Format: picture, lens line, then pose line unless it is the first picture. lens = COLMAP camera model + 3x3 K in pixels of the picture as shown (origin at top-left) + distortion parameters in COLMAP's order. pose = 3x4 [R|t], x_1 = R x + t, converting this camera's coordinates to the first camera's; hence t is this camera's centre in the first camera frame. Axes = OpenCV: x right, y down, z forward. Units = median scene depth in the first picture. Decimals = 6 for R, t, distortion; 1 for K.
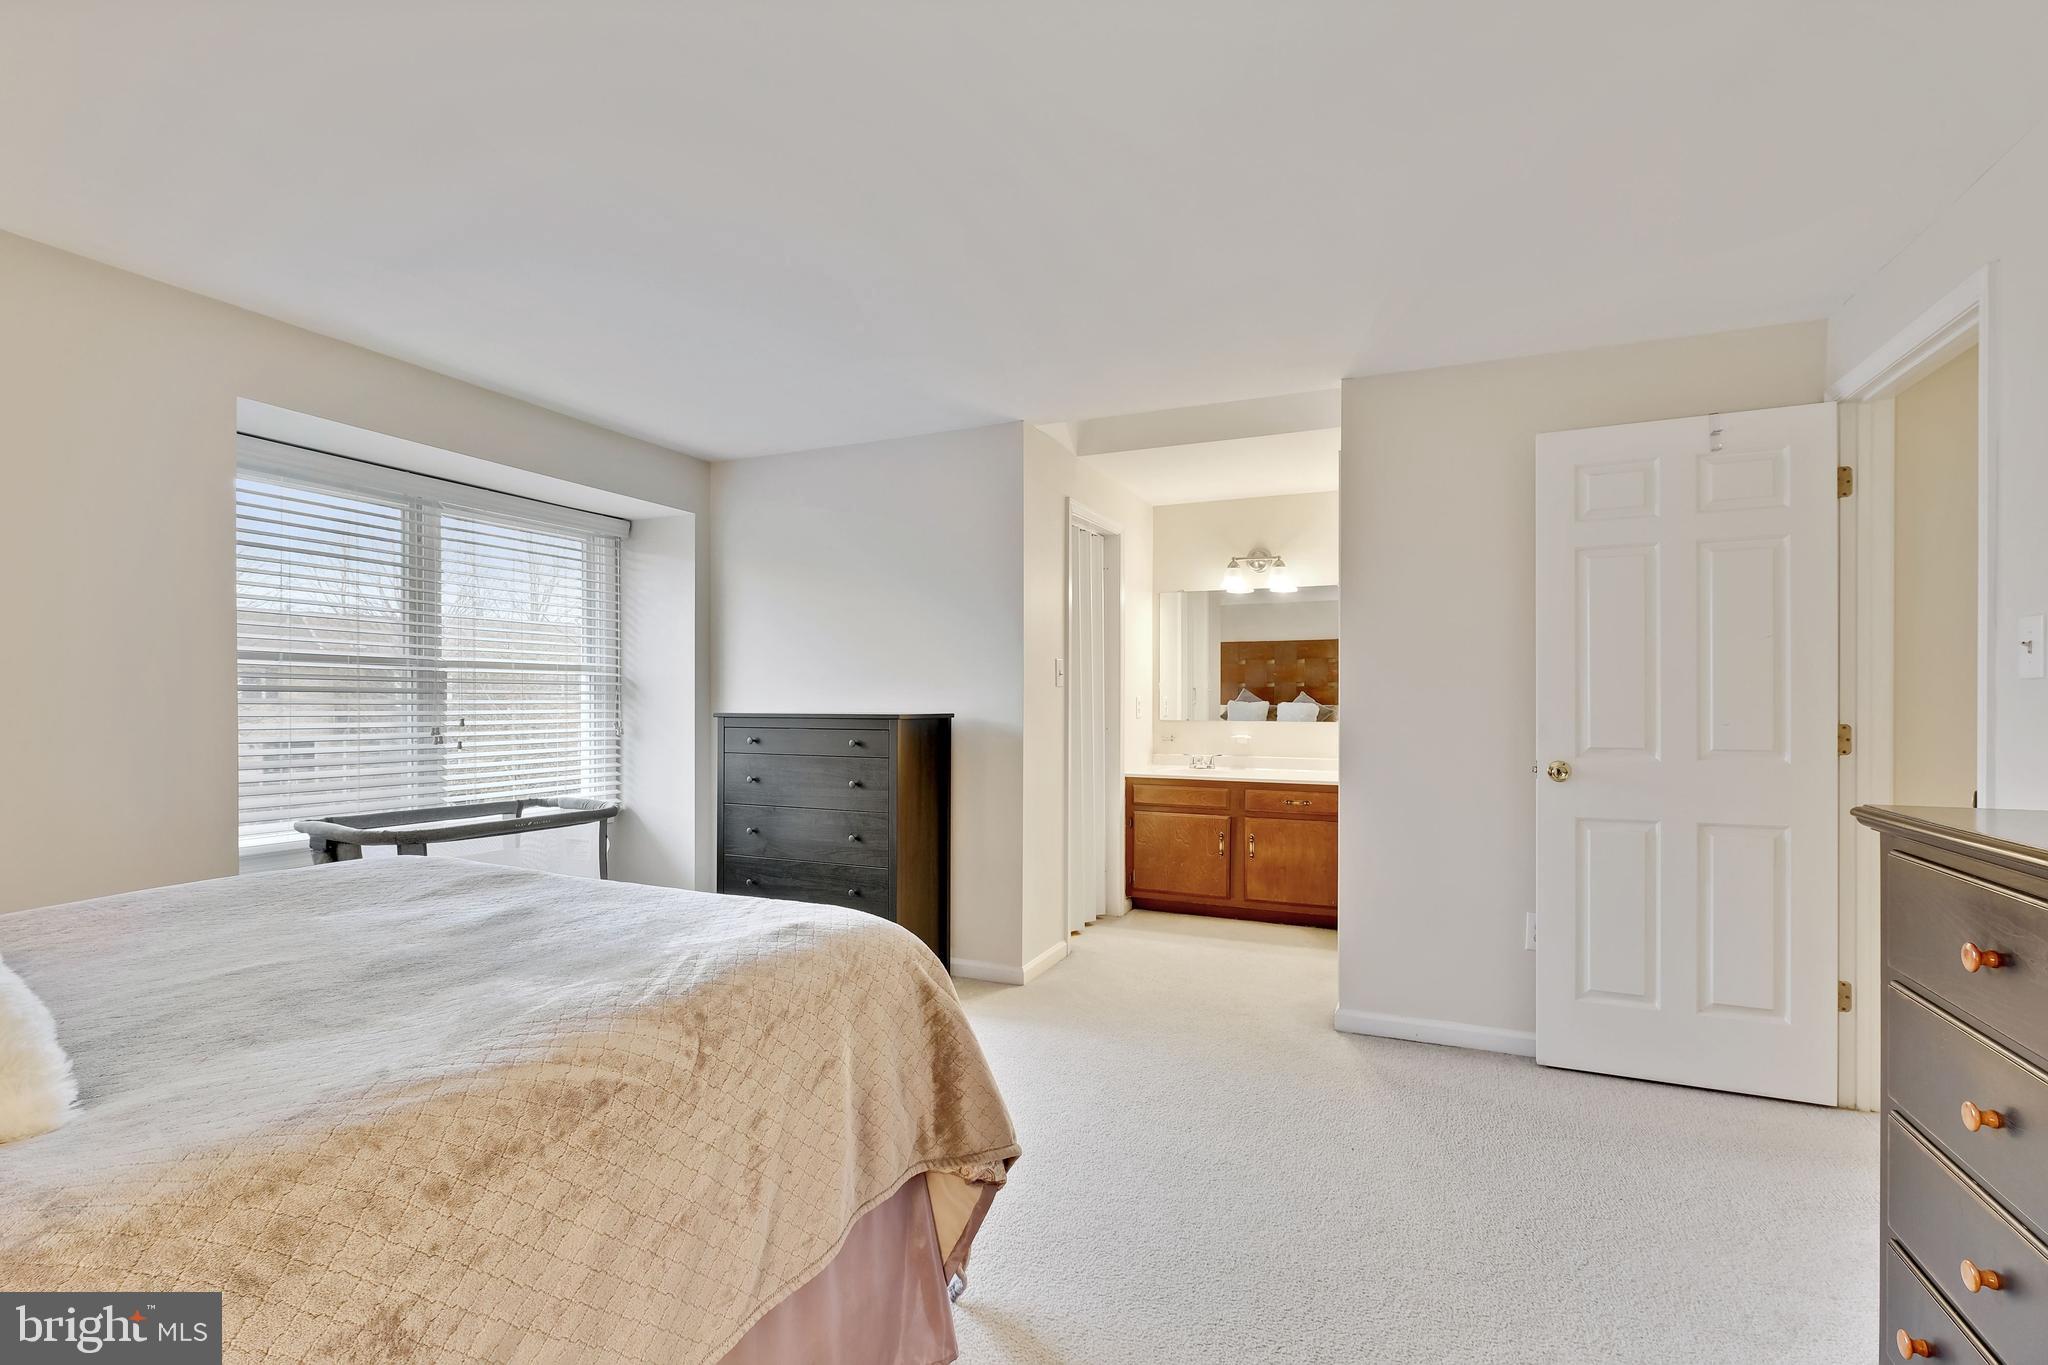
lens RADIAL K [[905.7, 0, 1033.3], [0, 905.7, 688.9], [0, 0, 1]] dist [-0.006878, -0.000409]
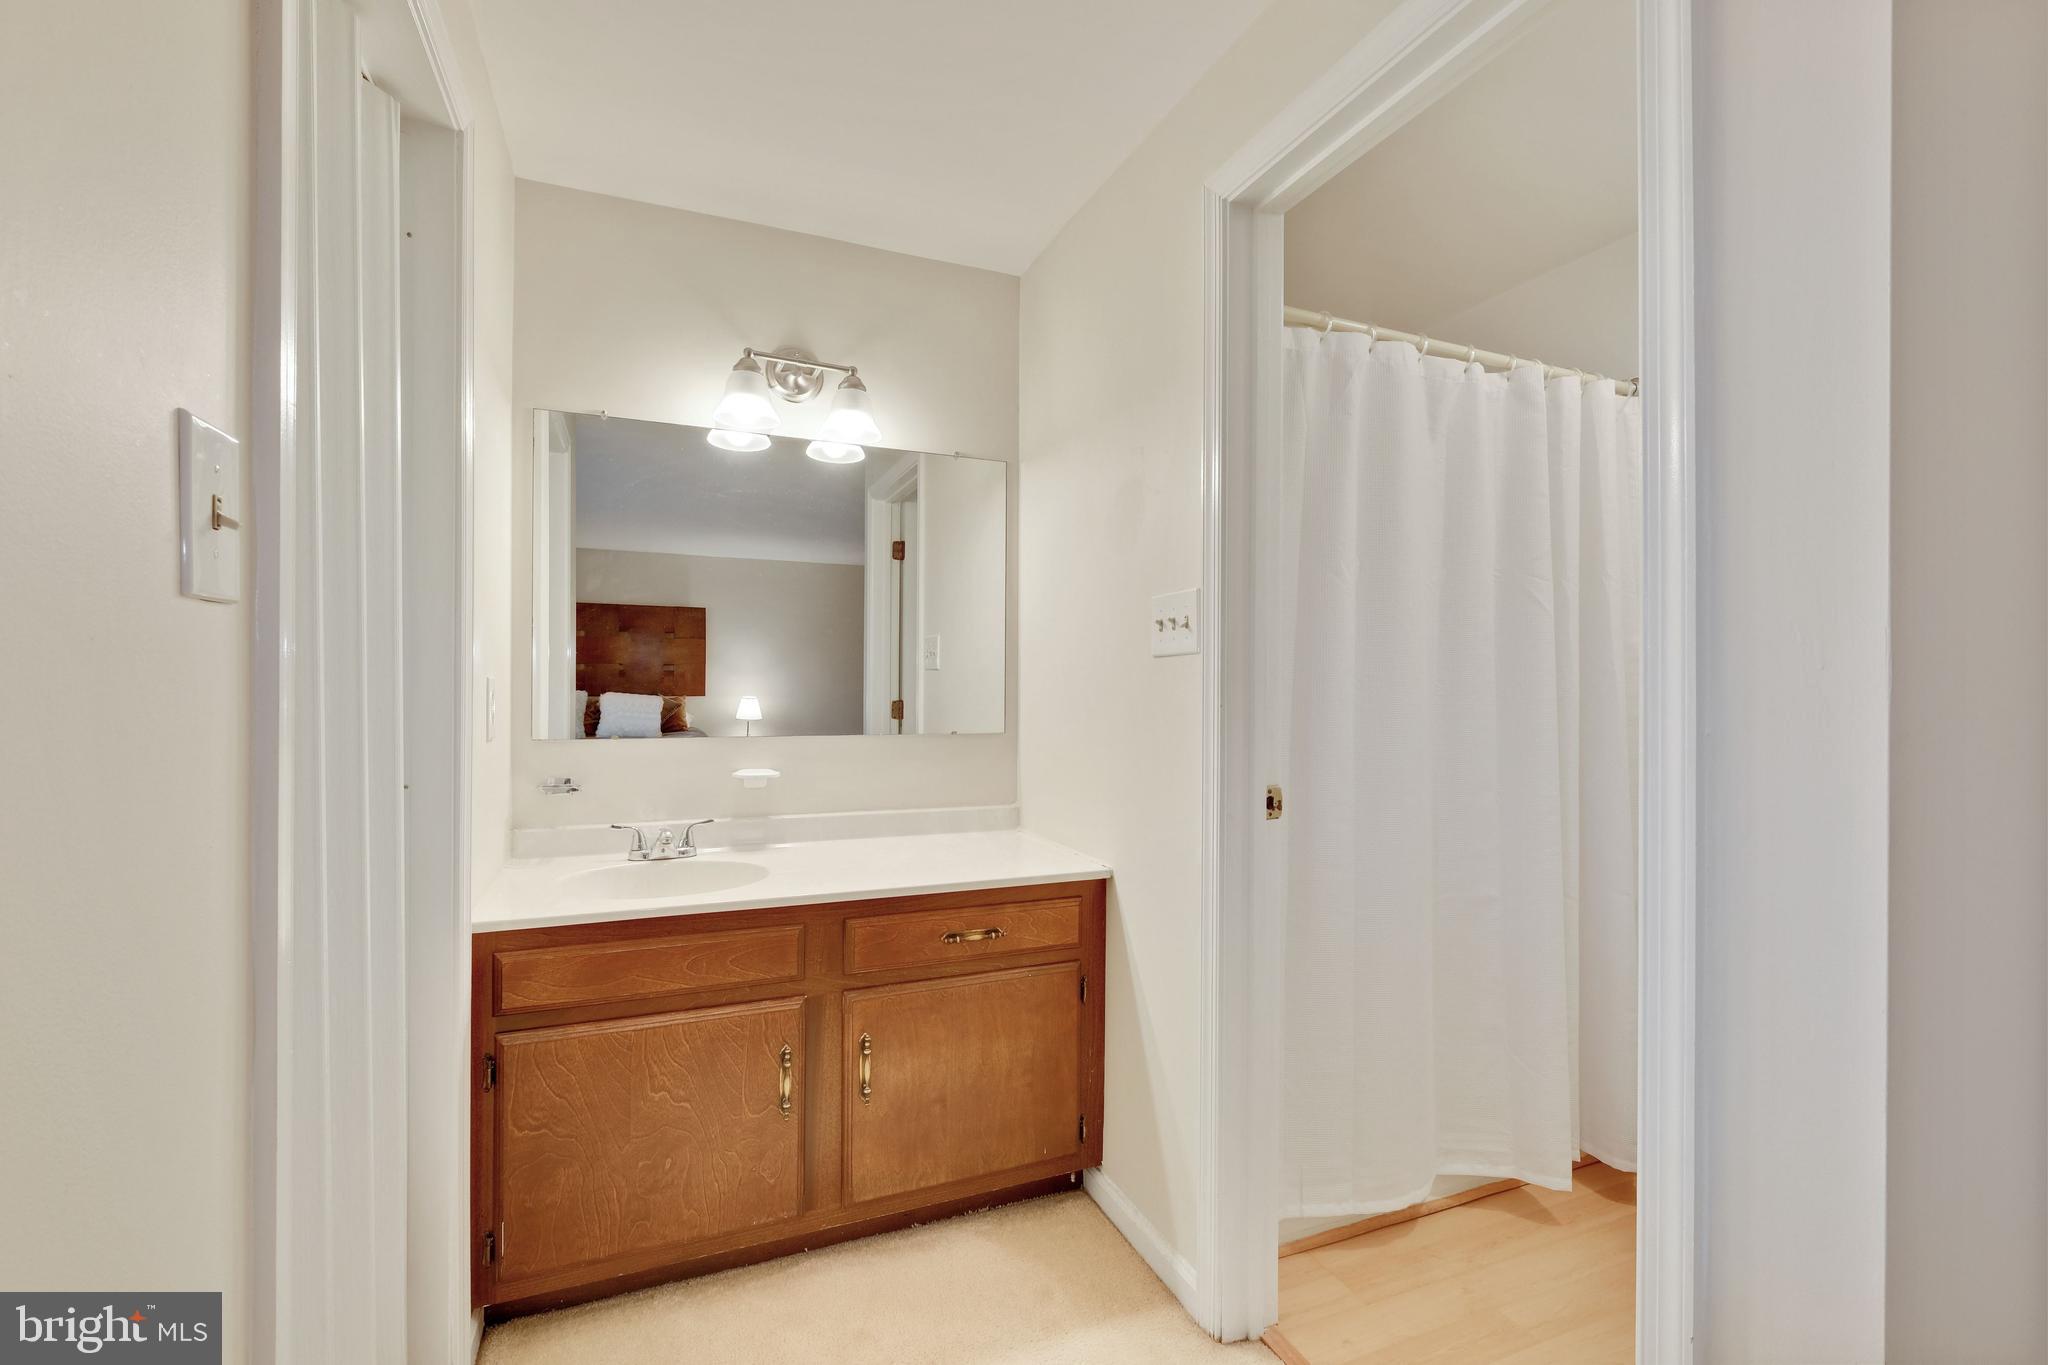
lens RADIAL K [[905.7, 0, 1033.3], [0, 905.7, 688.9], [0, 0, 1]] dist [-0.006878, -0.000409]
pose [[0.692862, 0.003296, 0.721063, 0.011907], [-0.006232, 0.999980, 0.001418, 0.011694], [-0.721043, -0.005476, 0.692868, 0.649332]]
